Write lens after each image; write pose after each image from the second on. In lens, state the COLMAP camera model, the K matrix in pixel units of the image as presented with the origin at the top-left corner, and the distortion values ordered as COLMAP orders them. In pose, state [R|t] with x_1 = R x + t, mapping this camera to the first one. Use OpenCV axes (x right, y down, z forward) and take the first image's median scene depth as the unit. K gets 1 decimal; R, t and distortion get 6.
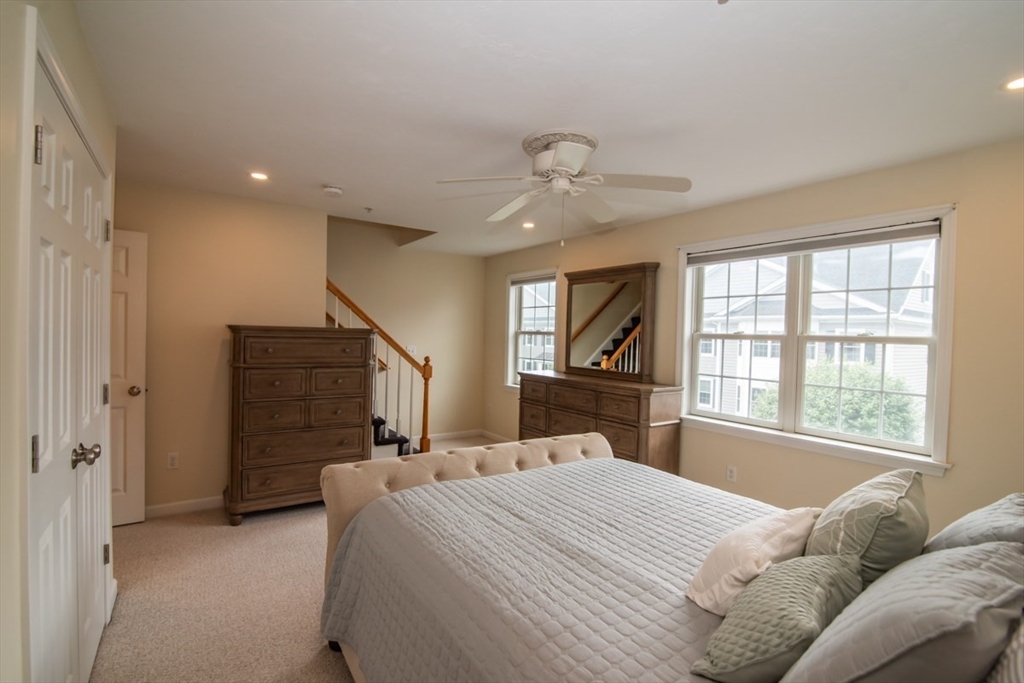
lens RADIAL K [[473.6, 0, 518.5], [0, 473.6, 342.2], [0, 0, 1]] dist [-0.016591, -0.000776]
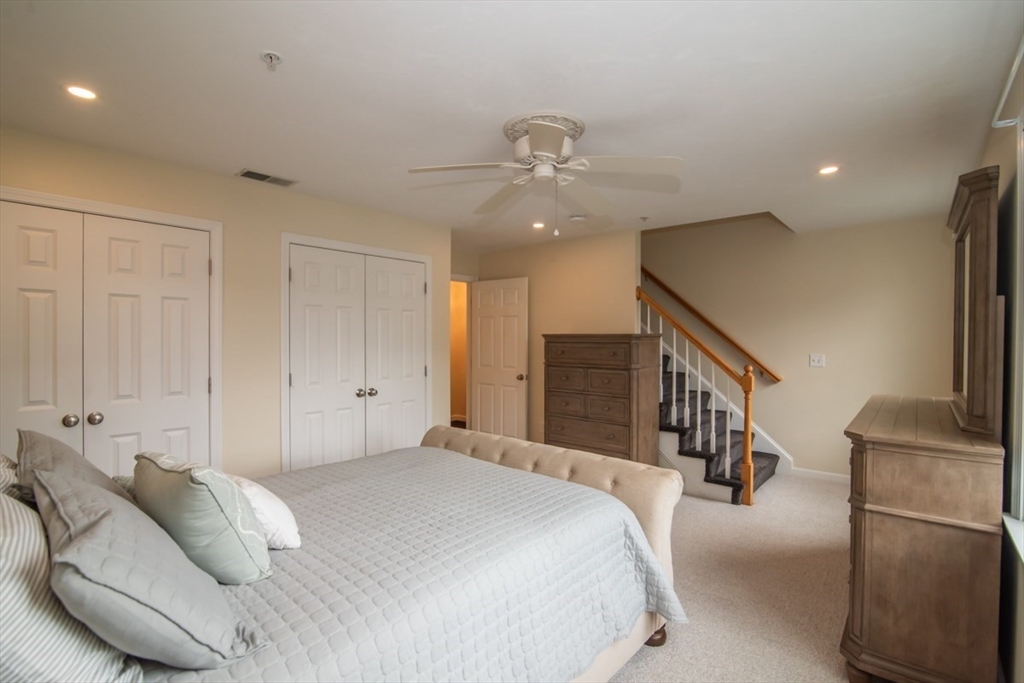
lens RADIAL K [[473.6, 0, 494.1], [0, 473.6, 348.4], [0, 0, 1]] dist [-0.016591, -0.000776]
pose [[0.222782, -0.004235, -0.974859, 0.663897], [-0.015324, 0.999852, -0.007846, 0.017624], [0.974748, 0.016687, 0.222684, 0.494051]]
